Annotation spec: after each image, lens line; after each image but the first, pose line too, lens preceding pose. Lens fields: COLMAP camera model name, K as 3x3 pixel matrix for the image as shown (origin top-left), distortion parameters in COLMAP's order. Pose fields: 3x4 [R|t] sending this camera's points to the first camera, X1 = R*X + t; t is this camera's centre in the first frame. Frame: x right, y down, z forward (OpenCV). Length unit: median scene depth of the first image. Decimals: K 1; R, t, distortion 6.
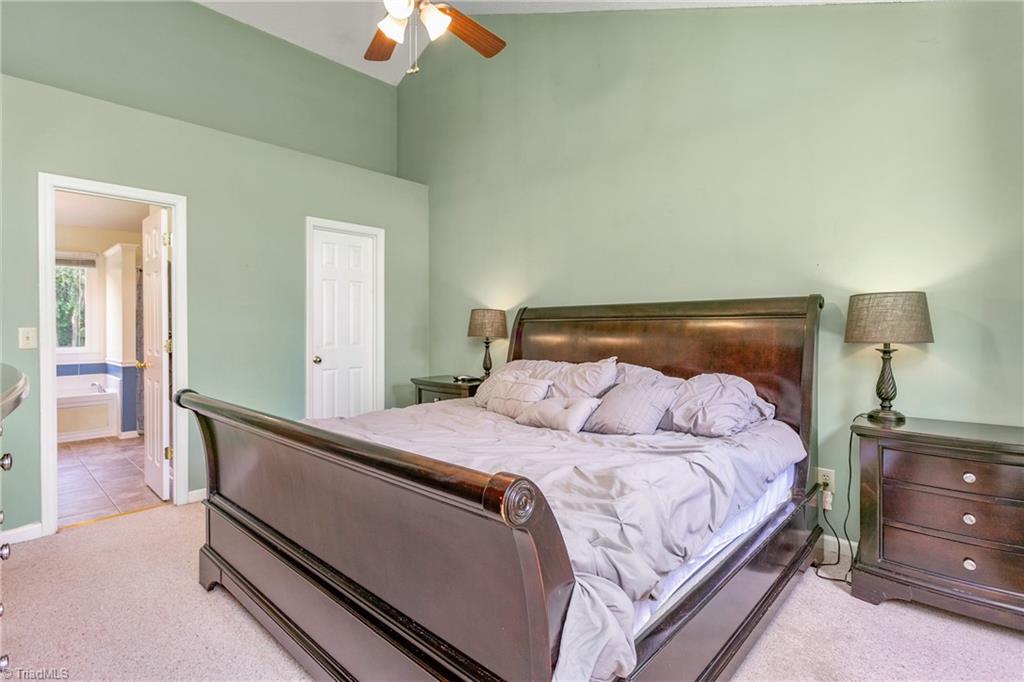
lens RADIAL K [[492.5, 0, 514.0], [0, 492.5, 340.2], [0, 0, 1]] dist [-0.006135, 0.002431]
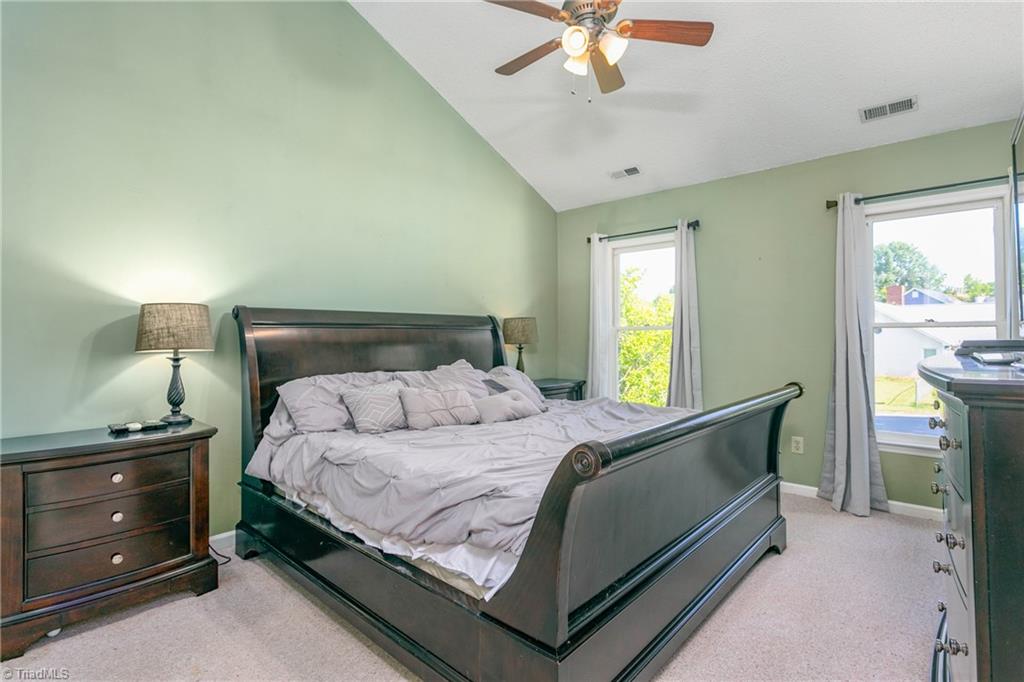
lens RADIAL K [[492.5, 0, 513.4], [0, 492.5, 334.9], [0, 0, 1]] dist [-0.006135, 0.002431]
pose [[0.001276, 0.005102, 0.999986, -0.302809], [0.026360, 0.999639, -0.005133, -0.005163], [-0.999652, 0.026366, 0.001141, 0.269000]]
